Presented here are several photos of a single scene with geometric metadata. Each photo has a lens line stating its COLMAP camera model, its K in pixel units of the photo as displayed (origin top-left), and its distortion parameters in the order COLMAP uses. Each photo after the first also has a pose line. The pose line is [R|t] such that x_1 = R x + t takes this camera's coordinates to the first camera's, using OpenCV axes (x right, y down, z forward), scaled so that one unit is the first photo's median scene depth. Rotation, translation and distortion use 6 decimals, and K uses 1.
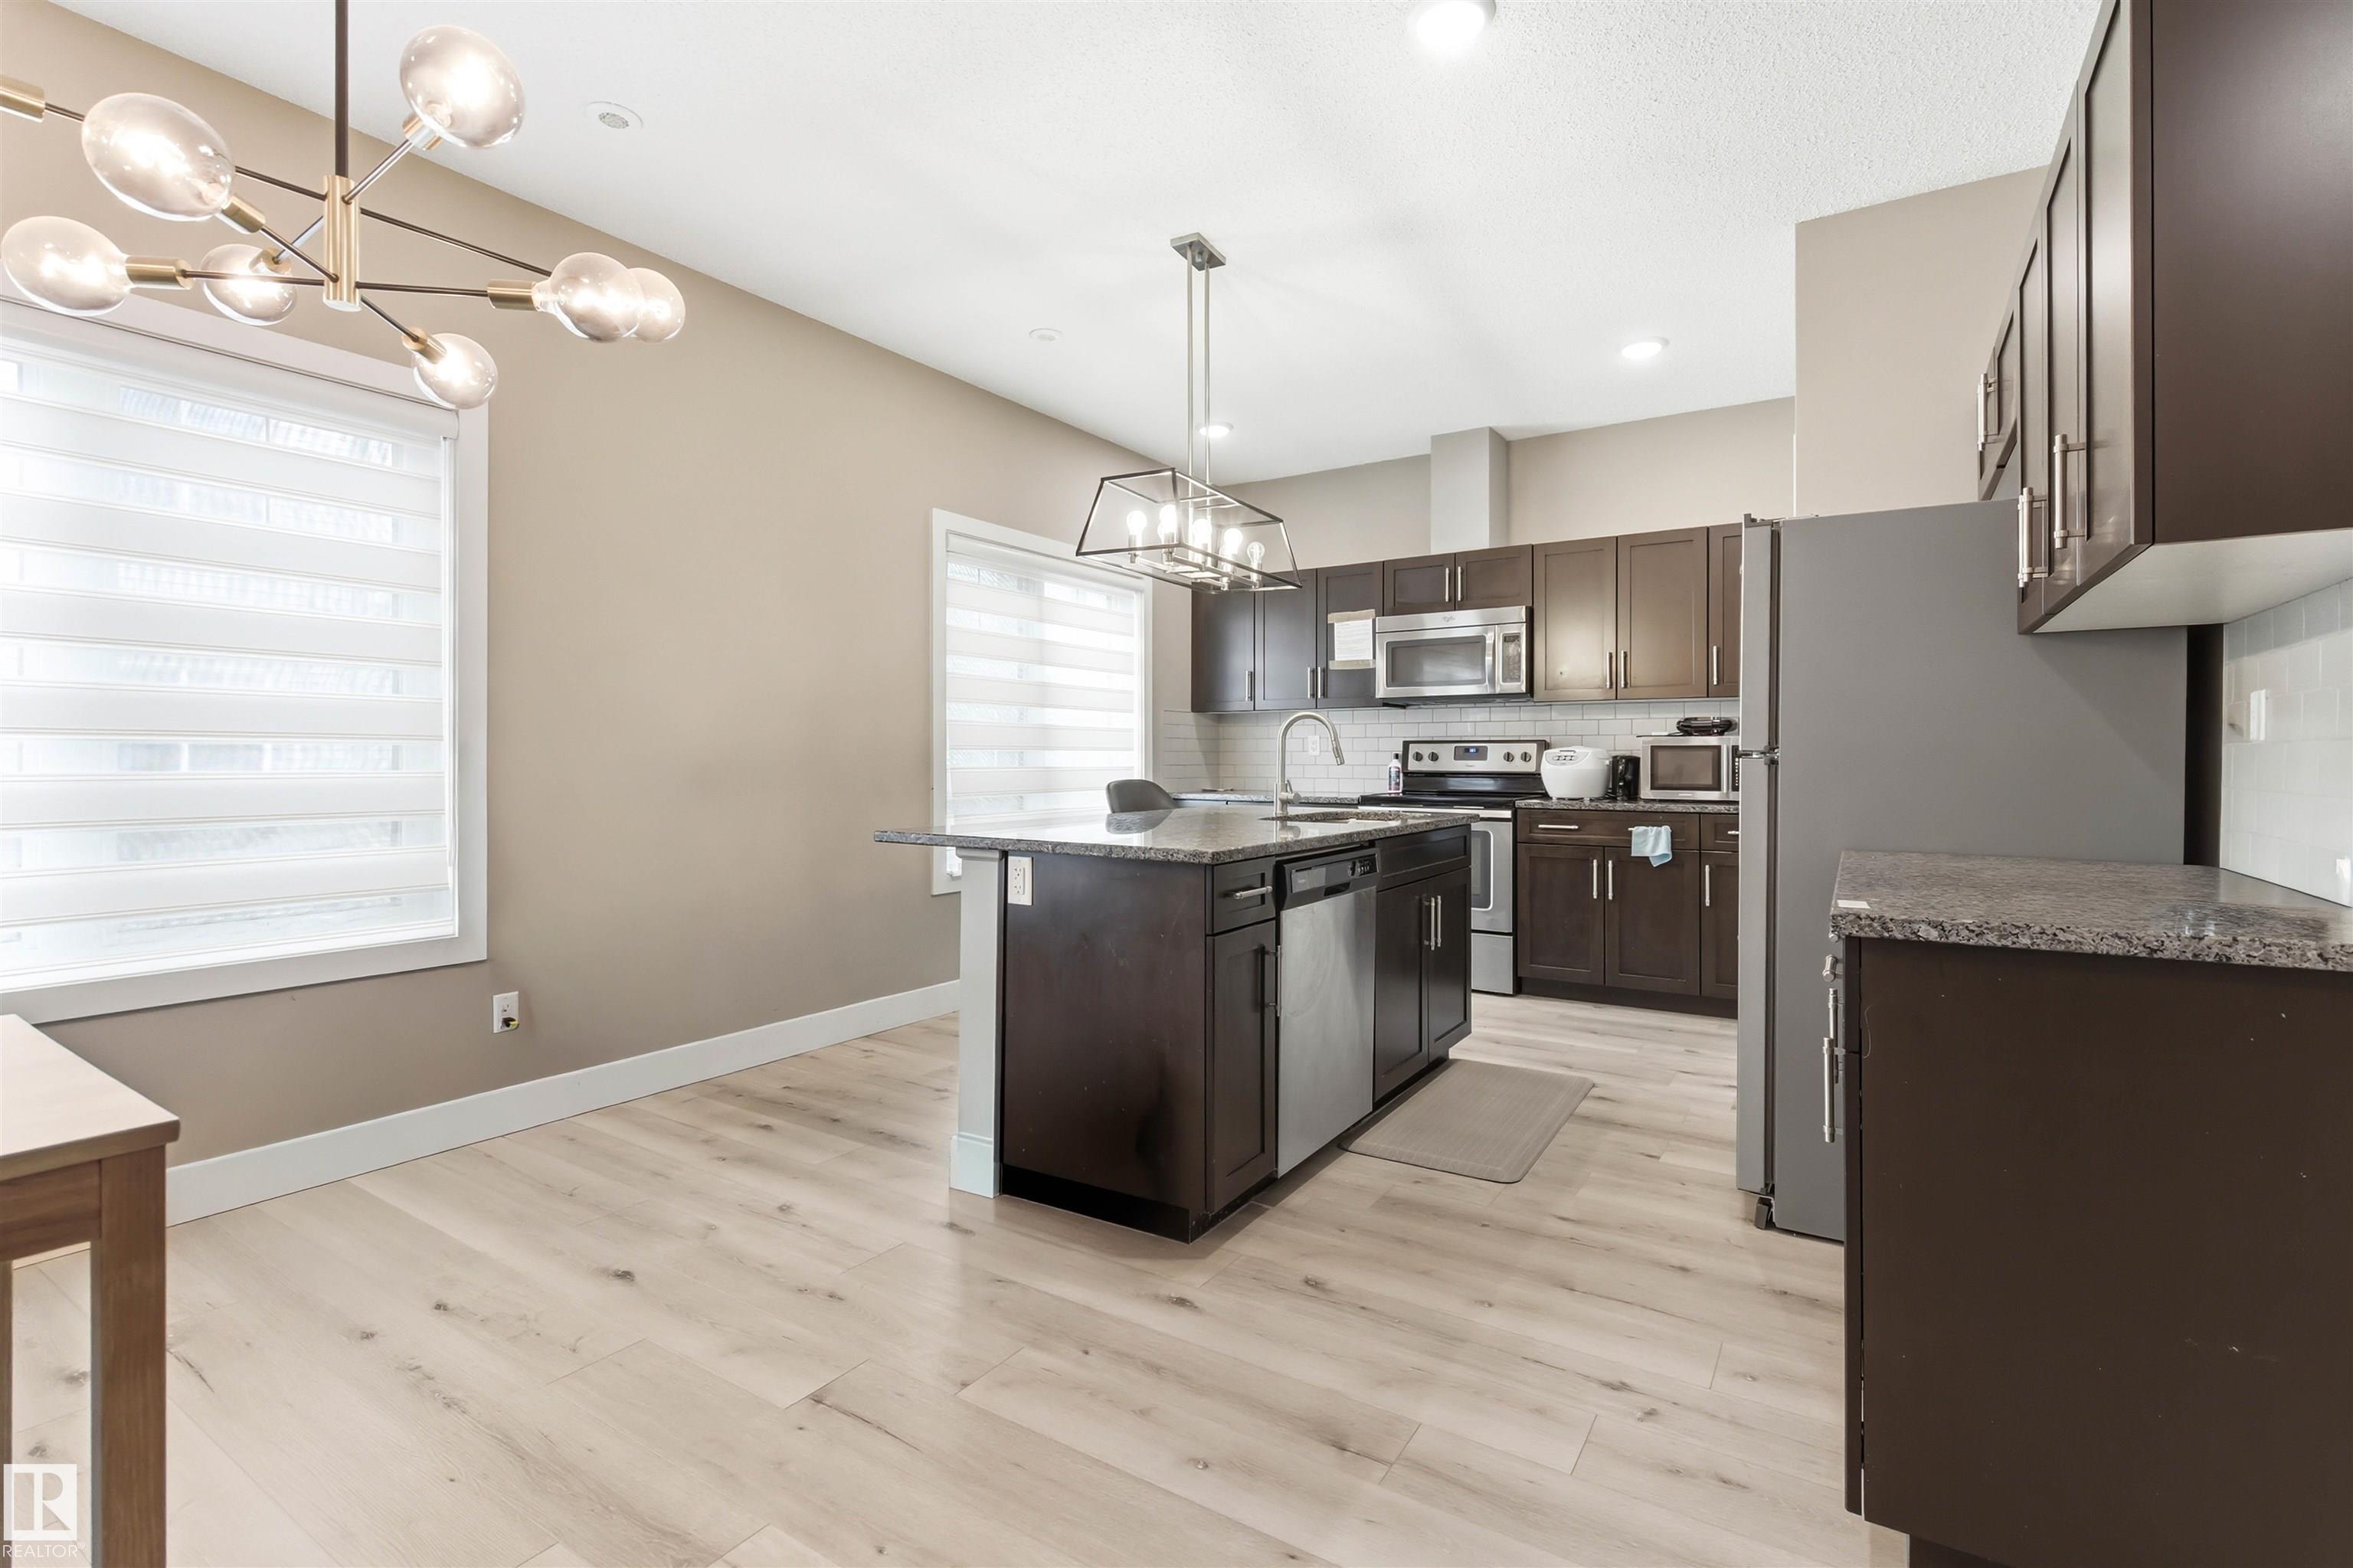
lens RADIAL K [[1089.3, 0, 1182.6], [0, 1089.3, 754.6], [0, 0, 1]] dist [-0.000218, 0.000170]
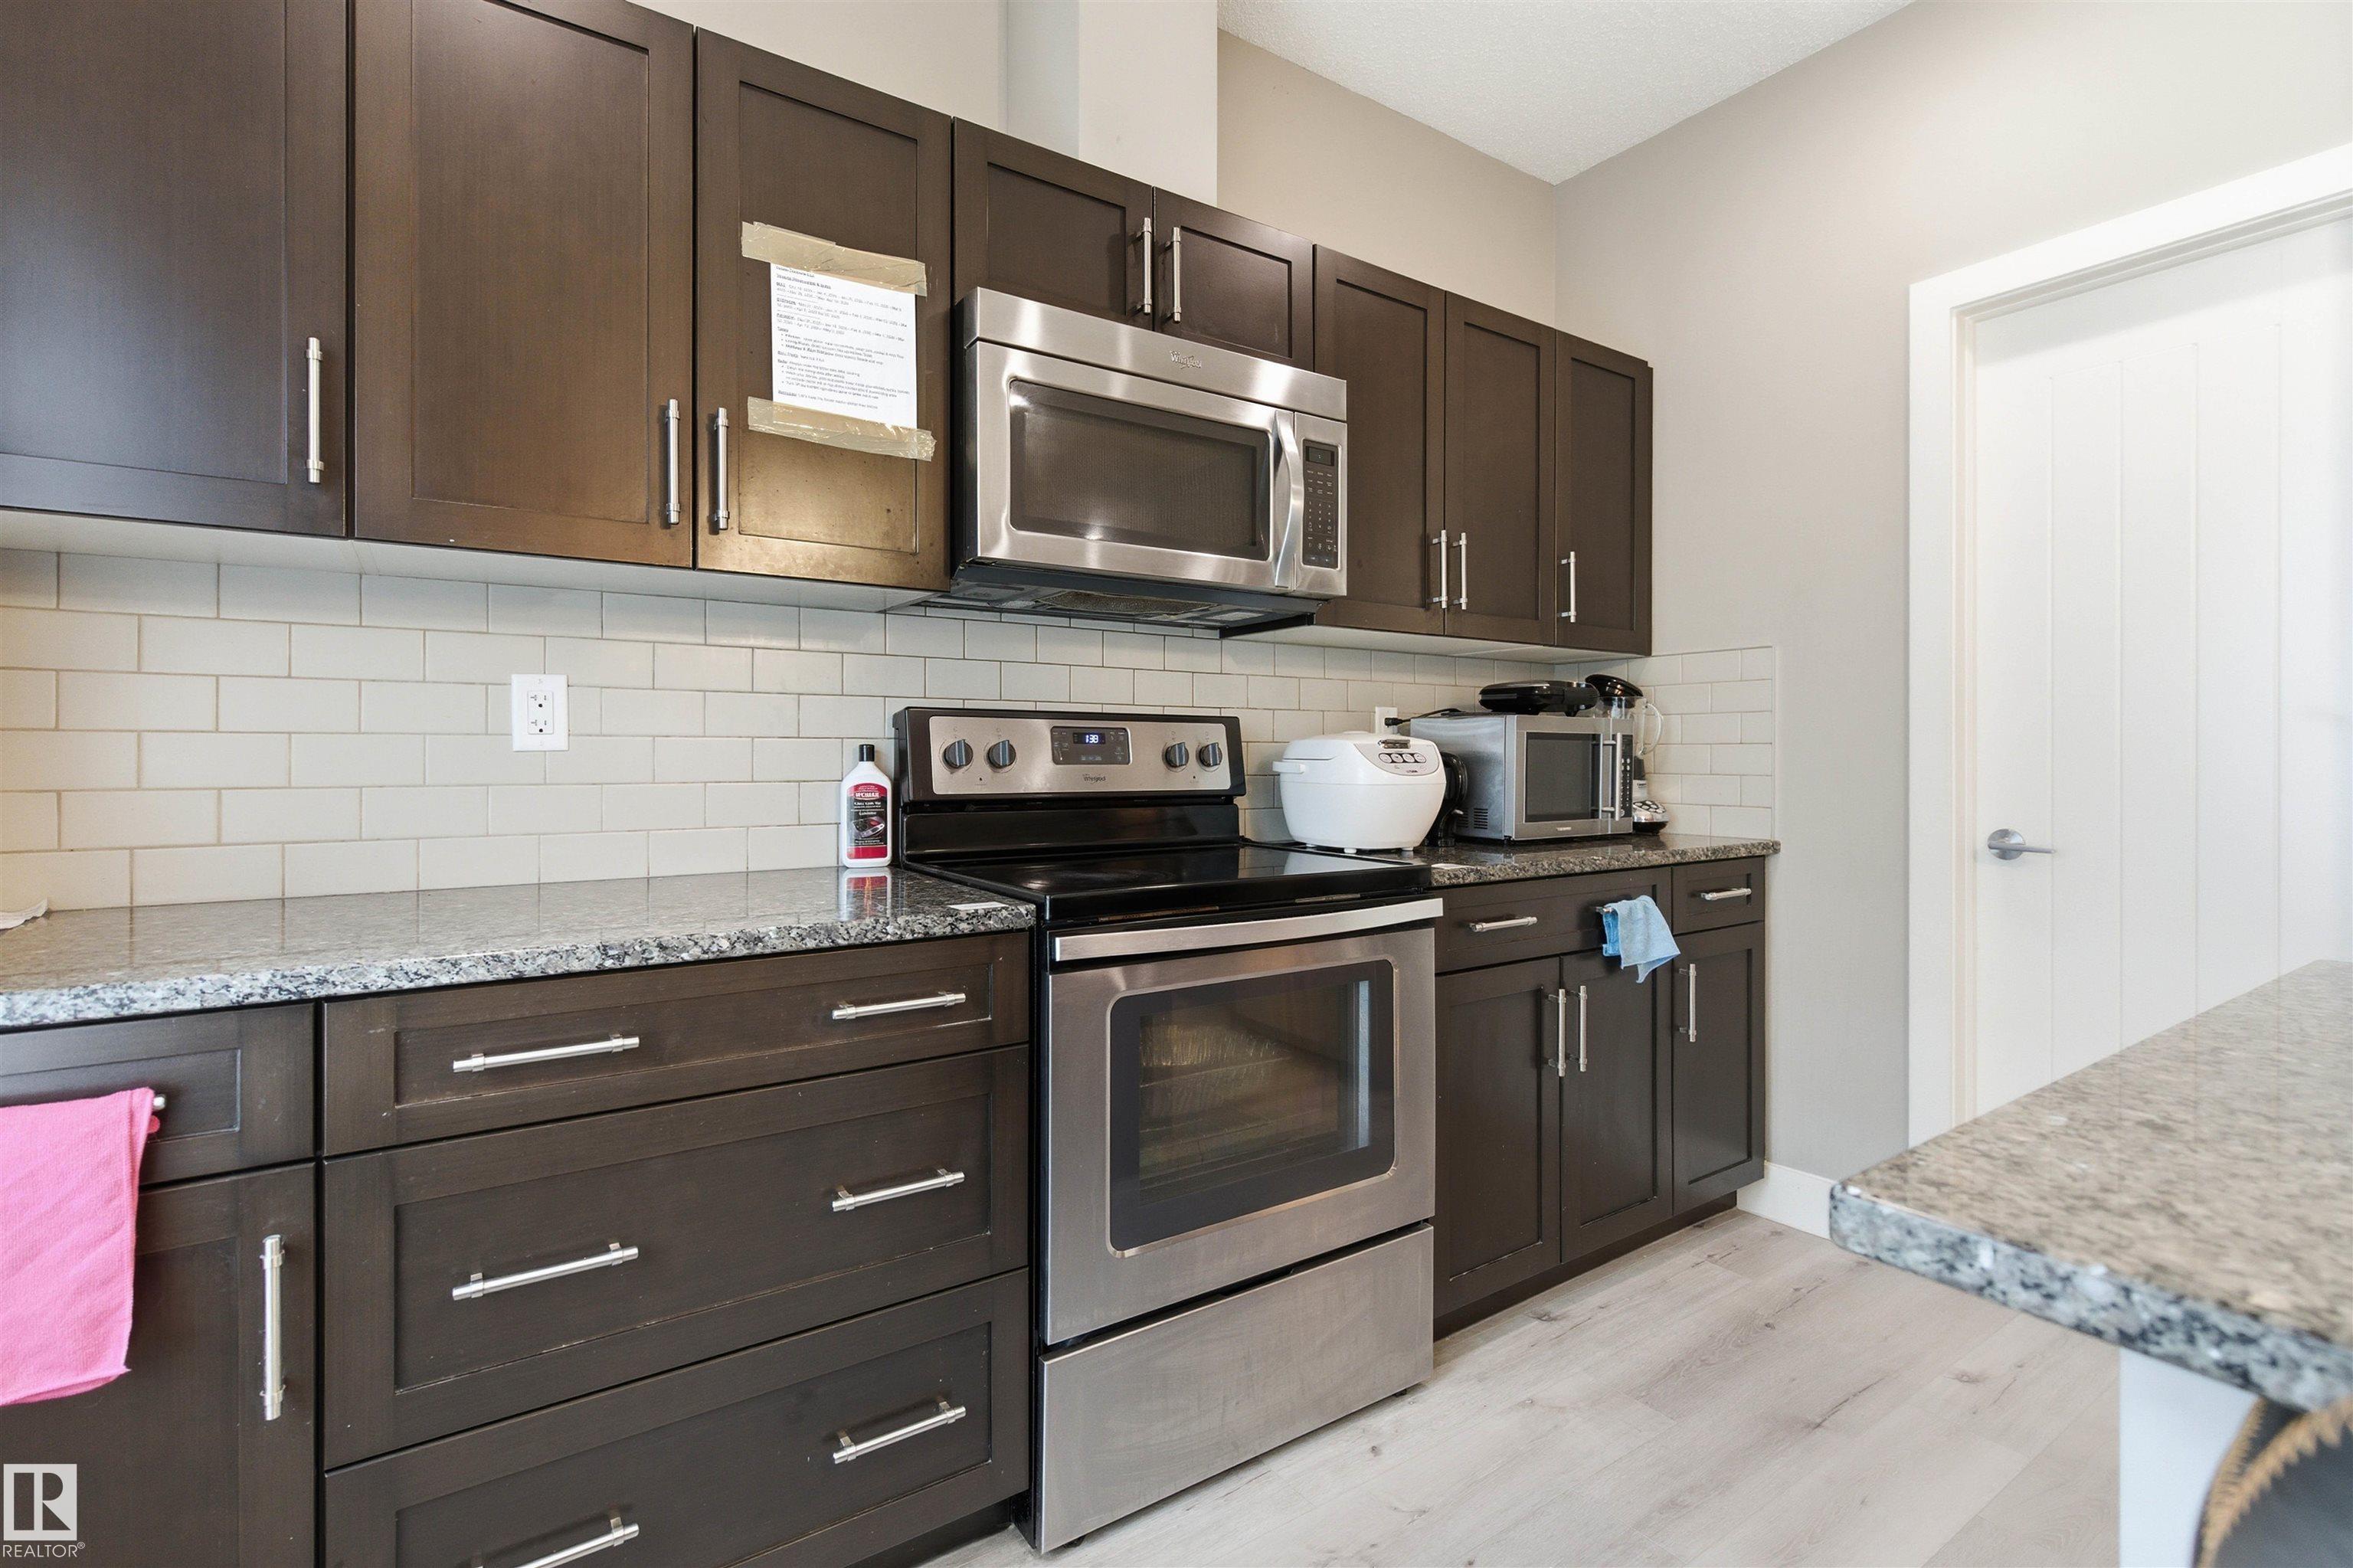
lens RADIAL K [[1089.3, 0, 1182.6], [0, 1089.3, 754.6], [0, 0, 1]] dist [-0.000218, 0.000170]
pose [[0.390562, -0.001339, 0.920576, -0.072410], [-0.001951, 0.999995, 0.002282, 0.000660], [-0.920575, -0.002688, 0.390558, 0.816618]]
